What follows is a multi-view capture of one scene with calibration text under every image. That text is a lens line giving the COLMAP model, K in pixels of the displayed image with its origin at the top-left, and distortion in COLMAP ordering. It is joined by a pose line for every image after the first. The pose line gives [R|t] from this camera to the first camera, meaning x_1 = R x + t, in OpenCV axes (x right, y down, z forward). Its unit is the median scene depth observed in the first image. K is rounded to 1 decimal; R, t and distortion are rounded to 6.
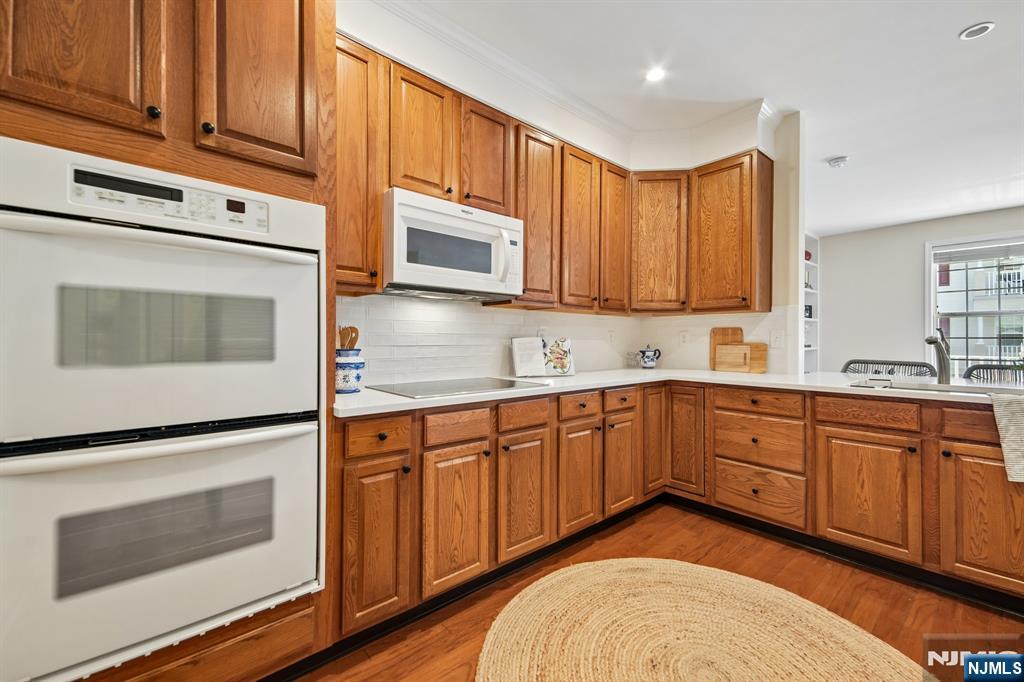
lens RADIAL K [[400.3, 0, 512.0], [0, 400.3, 341.0], [0, 0, 1]] dist [0.000433, -0.000140]
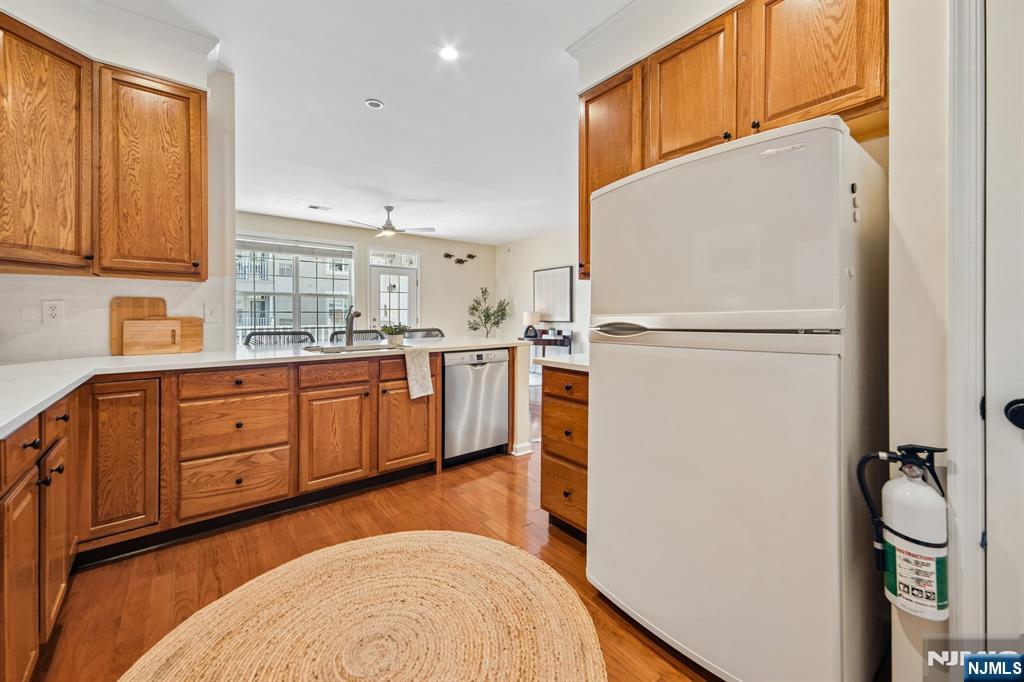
lens RADIAL K [[404.9, 0, 512.8], [0, 404.9, 319.8], [0, 0, 1]] dist [-0.000132, -0.000113]
pose [[0.022553, -0.013931, 0.999649, -0.294389], [-0.000813, 0.999902, 0.013953, -0.002934], [-0.999745, -0.001127, 0.022540, 0.367684]]
